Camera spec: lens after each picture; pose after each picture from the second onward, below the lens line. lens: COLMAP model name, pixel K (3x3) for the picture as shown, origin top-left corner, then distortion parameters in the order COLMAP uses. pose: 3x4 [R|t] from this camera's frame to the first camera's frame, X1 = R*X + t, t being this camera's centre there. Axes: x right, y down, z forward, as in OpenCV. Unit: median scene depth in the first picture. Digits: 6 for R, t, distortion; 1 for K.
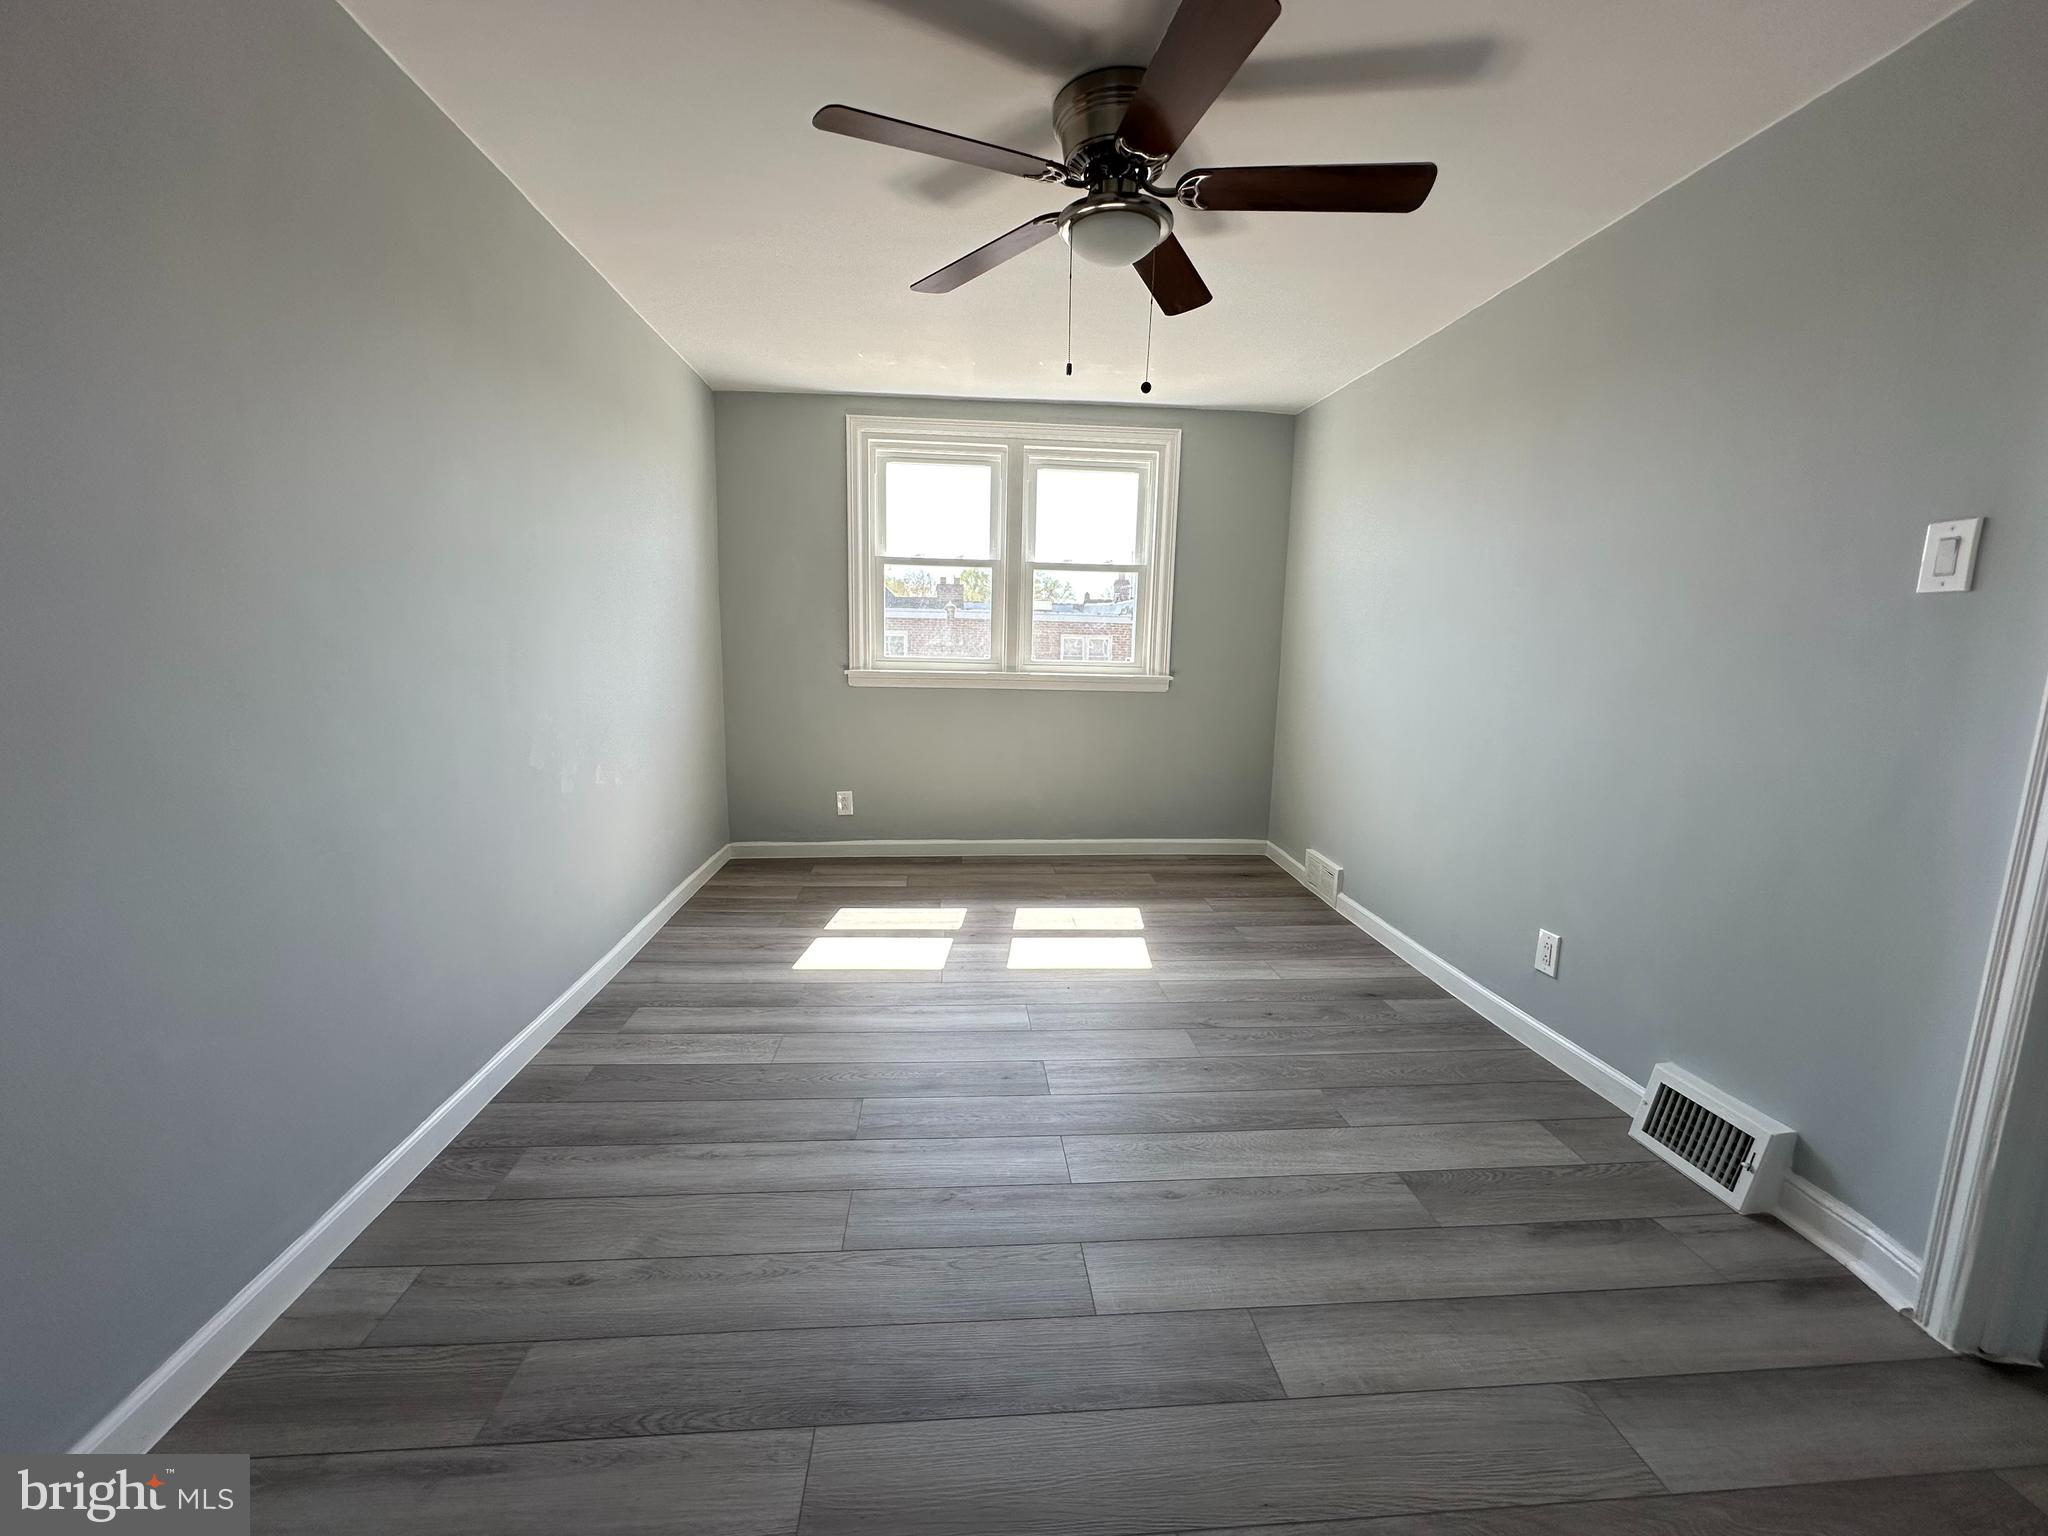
lens RADIAL K [[816.6, 0, 1023.1], [0, 816.6, 766.6], [0, 0, 1]] dist [-0.001106, 0.000265]
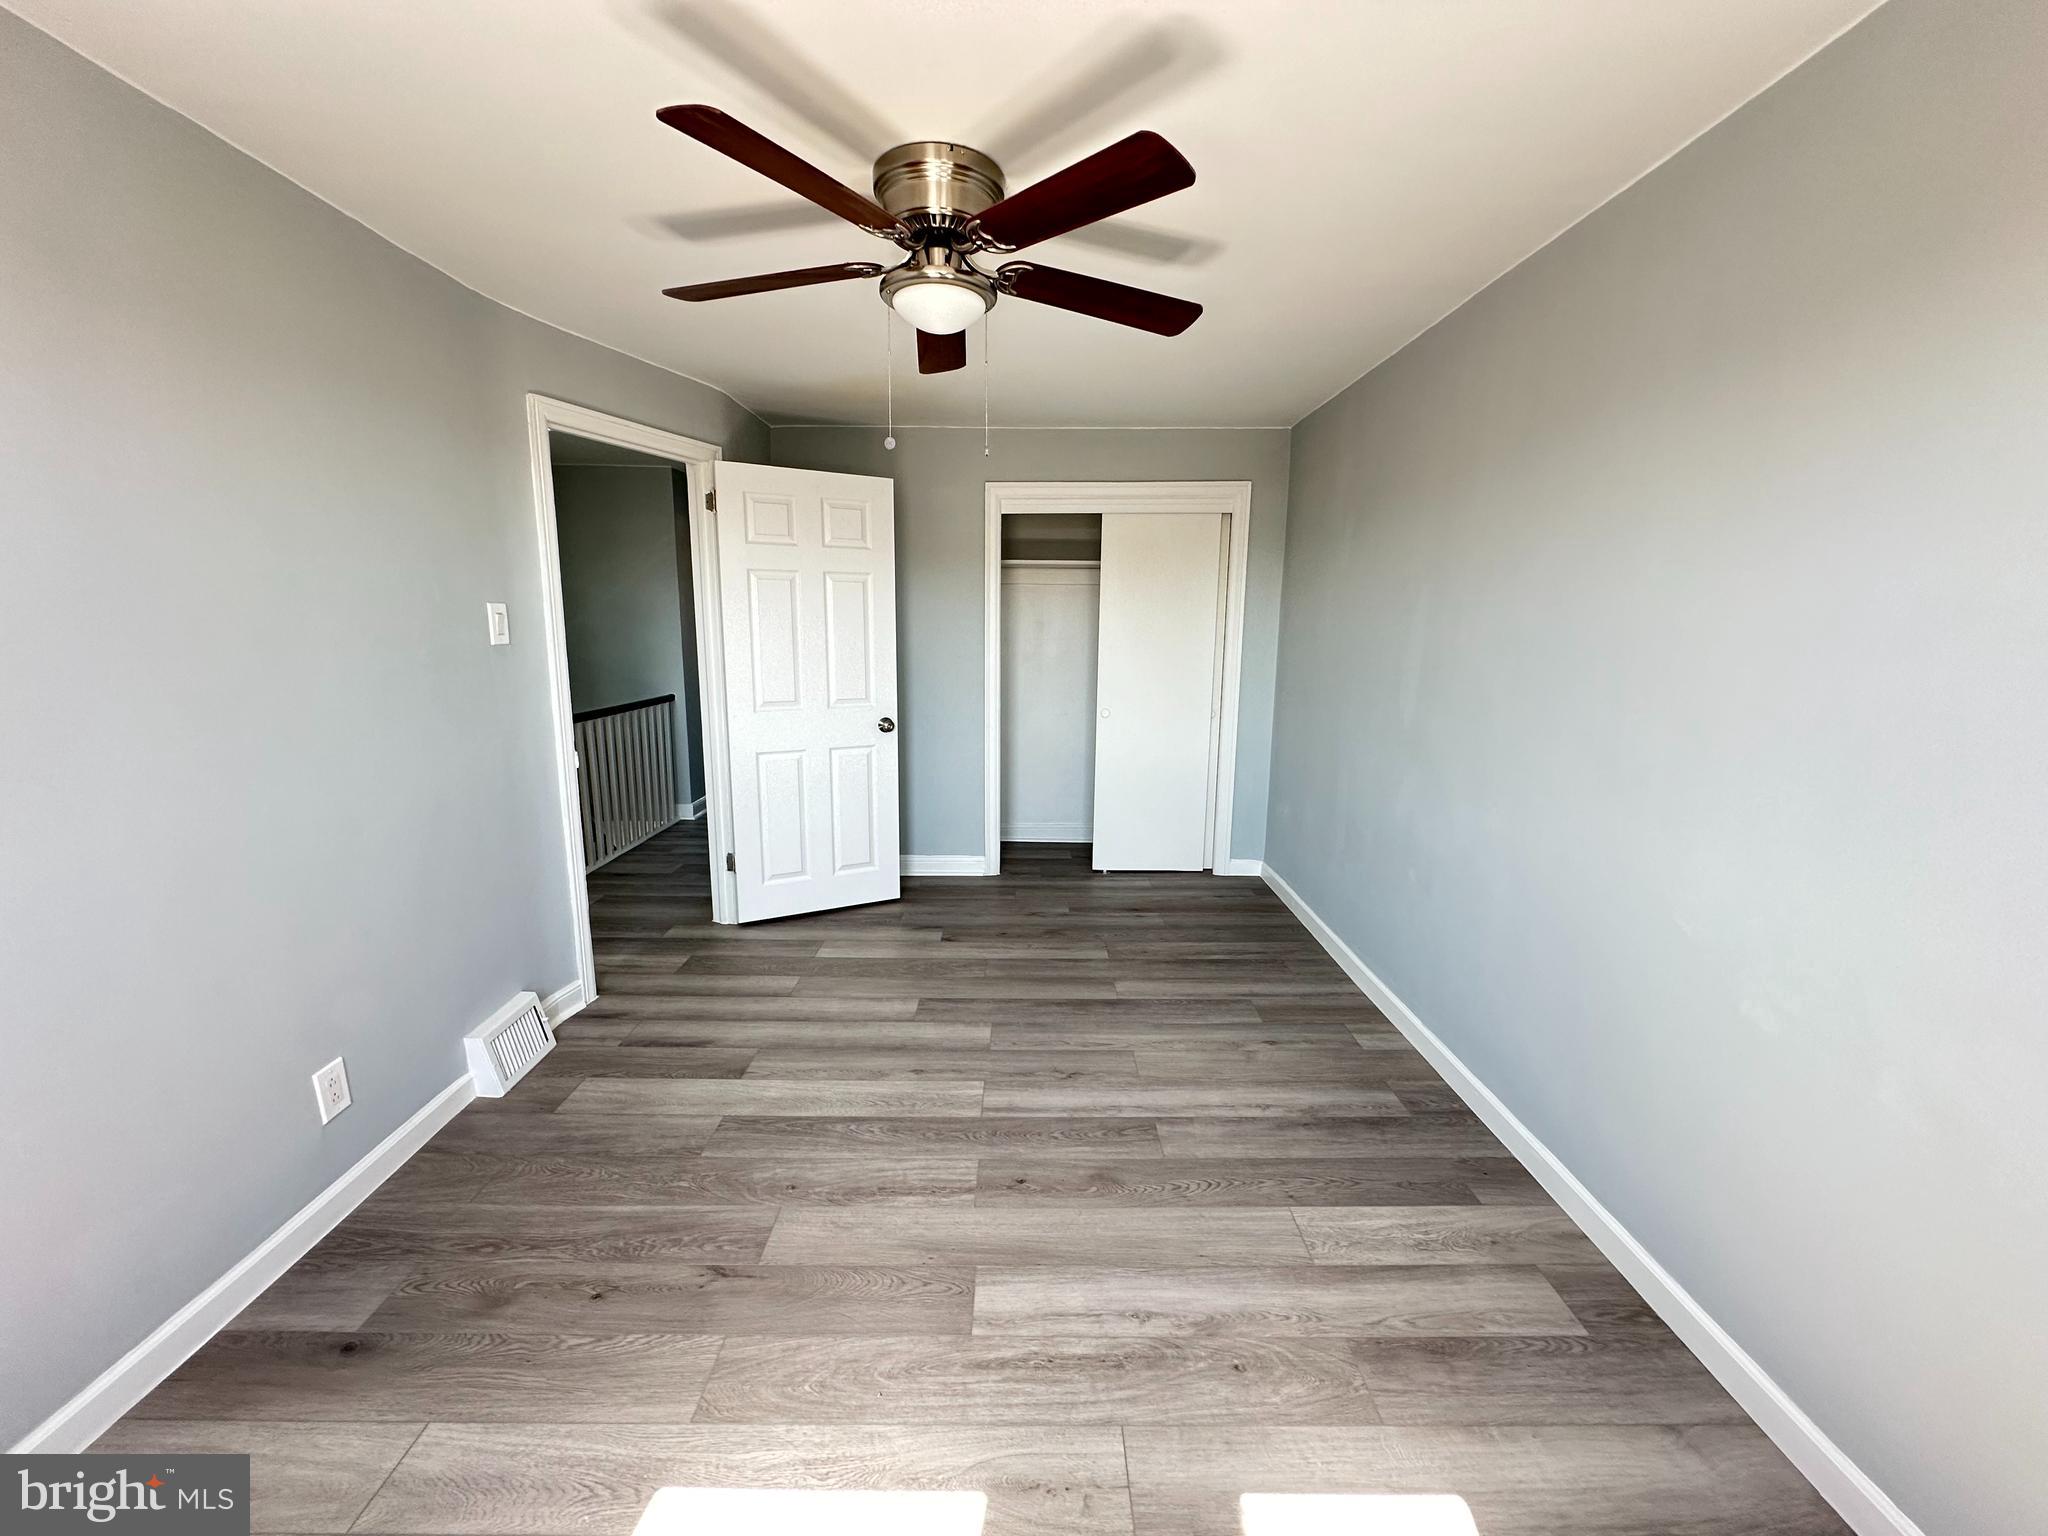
lens RADIAL K [[816.6, 0, 1023.1], [0, 816.6, 766.6], [0, 0, 1]] dist [-0.001106, 0.000265]
pose [[-0.995425, -0.045639, 0.083938, -0.087991], [-0.015202, 0.943000, 0.332446, -0.409968], [-0.094326, 0.329649, -0.939380, 1.906142]]
